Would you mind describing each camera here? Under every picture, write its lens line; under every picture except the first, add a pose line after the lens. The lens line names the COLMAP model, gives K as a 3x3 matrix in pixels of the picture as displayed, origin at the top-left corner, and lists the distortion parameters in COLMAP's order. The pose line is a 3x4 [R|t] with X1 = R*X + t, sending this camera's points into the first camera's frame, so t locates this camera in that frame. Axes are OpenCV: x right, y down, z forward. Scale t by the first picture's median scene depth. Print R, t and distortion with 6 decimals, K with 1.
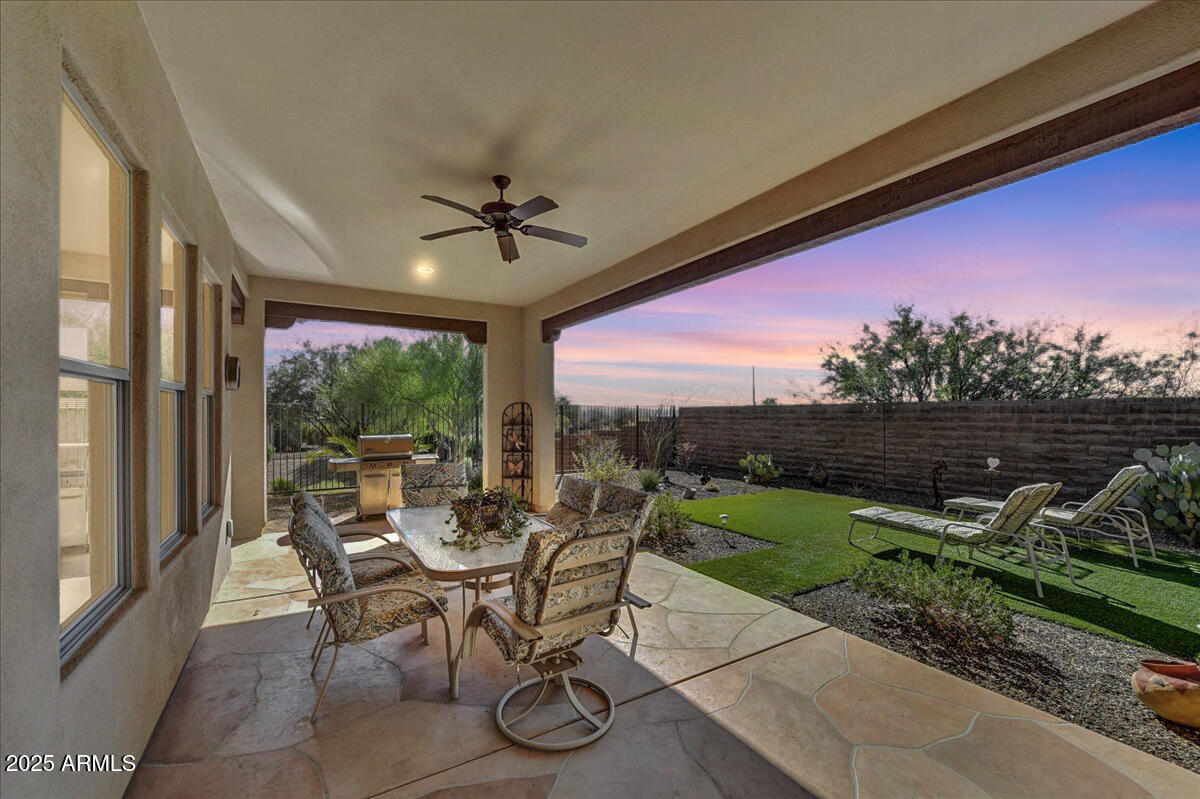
lens RADIAL K [[477.0, 0, 596.7], [0, 477.0, 411.8], [0, 0, 1]] dist [0.000787, -0.000096]
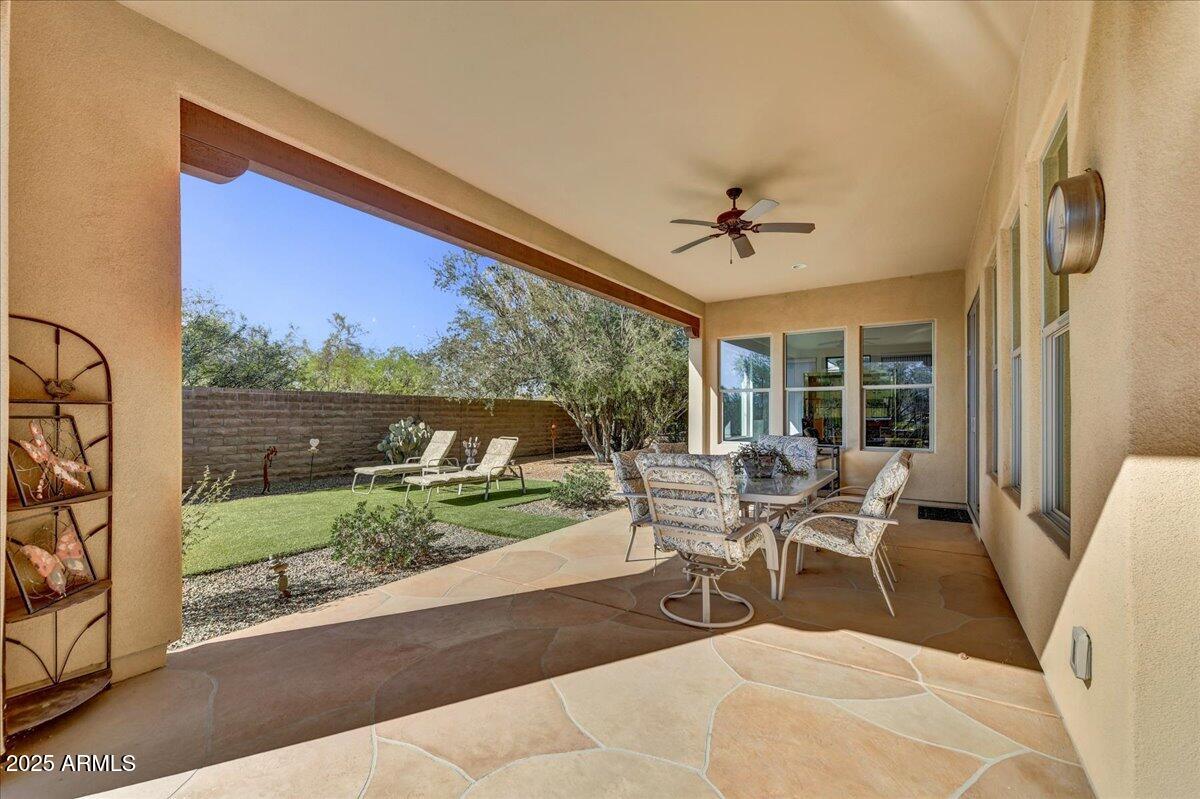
lens RADIAL K [[490.8, 0, 615.3], [0, 490.8, 412.1], [0, 0, 1]] dist [0.000323, 0.000011]
pose [[-0.435596, 0.000791, 0.900142, -0.546344], [-0.007207, 0.999965, -0.004366, 0.028130], [-0.900114, -0.008389, -0.435574, 0.799570]]
